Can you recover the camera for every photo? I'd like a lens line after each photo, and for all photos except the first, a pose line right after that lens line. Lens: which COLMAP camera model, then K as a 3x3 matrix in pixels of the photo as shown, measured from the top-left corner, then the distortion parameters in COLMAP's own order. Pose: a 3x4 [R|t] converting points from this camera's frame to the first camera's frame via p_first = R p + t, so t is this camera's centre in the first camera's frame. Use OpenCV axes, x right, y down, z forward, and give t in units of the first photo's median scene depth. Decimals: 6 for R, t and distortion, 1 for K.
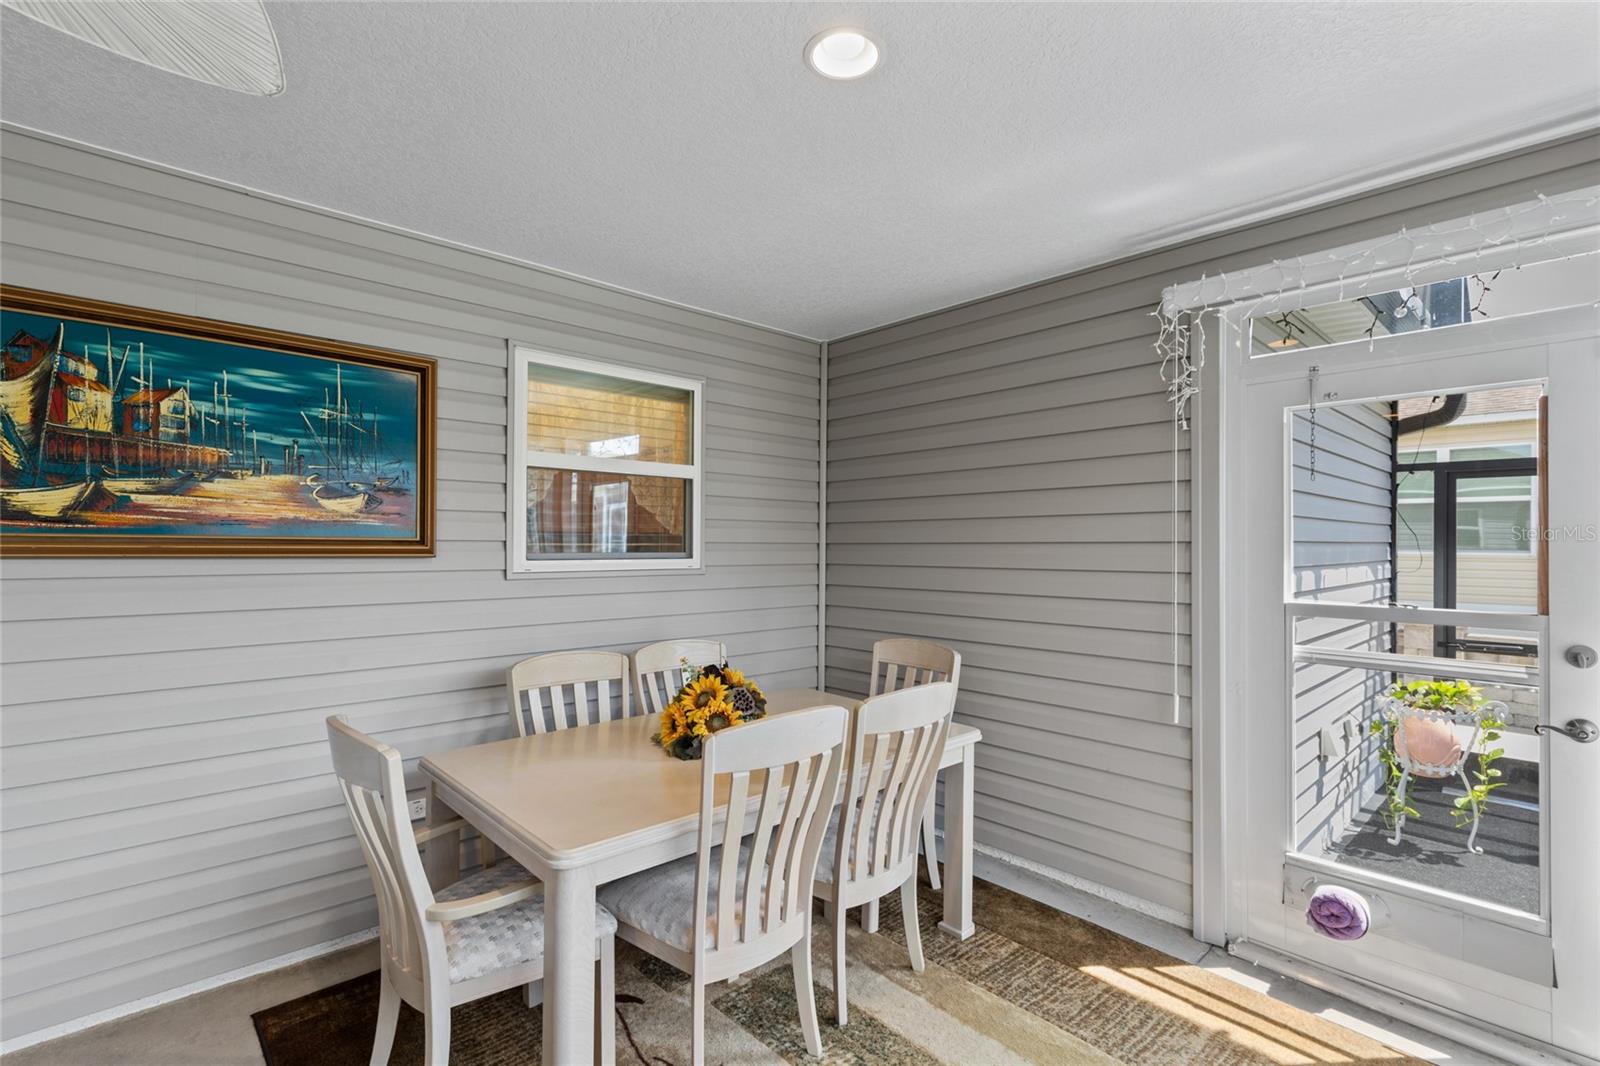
lens RADIAL K [[754.0, 0, 793.4], [0, 754.0, 538.3], [0, 0, 1]] dist [0.001429, -0.000499]
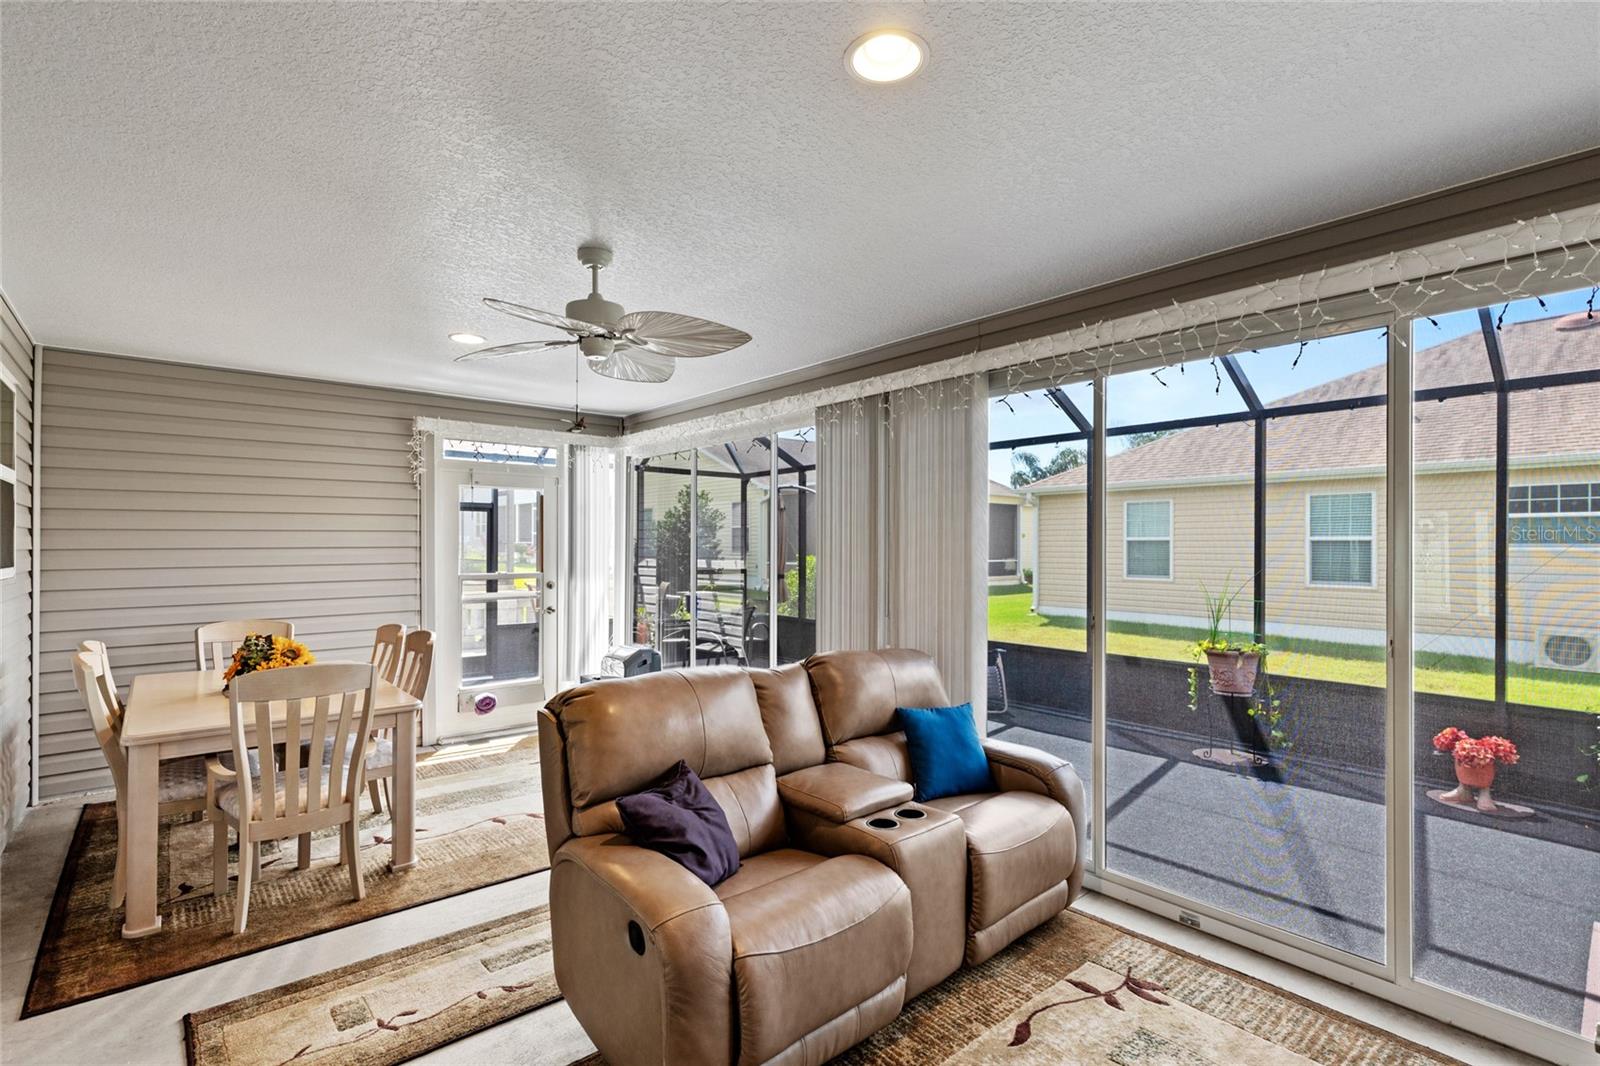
lens RADIAL K [[754.0, 0, 793.4], [0, 754.0, 538.3], [0, 0, 1]] dist [0.001429, -0.000499]
pose [[0.055013, 0.001897, 0.998484, -1.656082], [-0.012076, 0.999926, -0.001234, -0.032323], [-0.998413, -0.011990, 0.055032, -0.092346]]
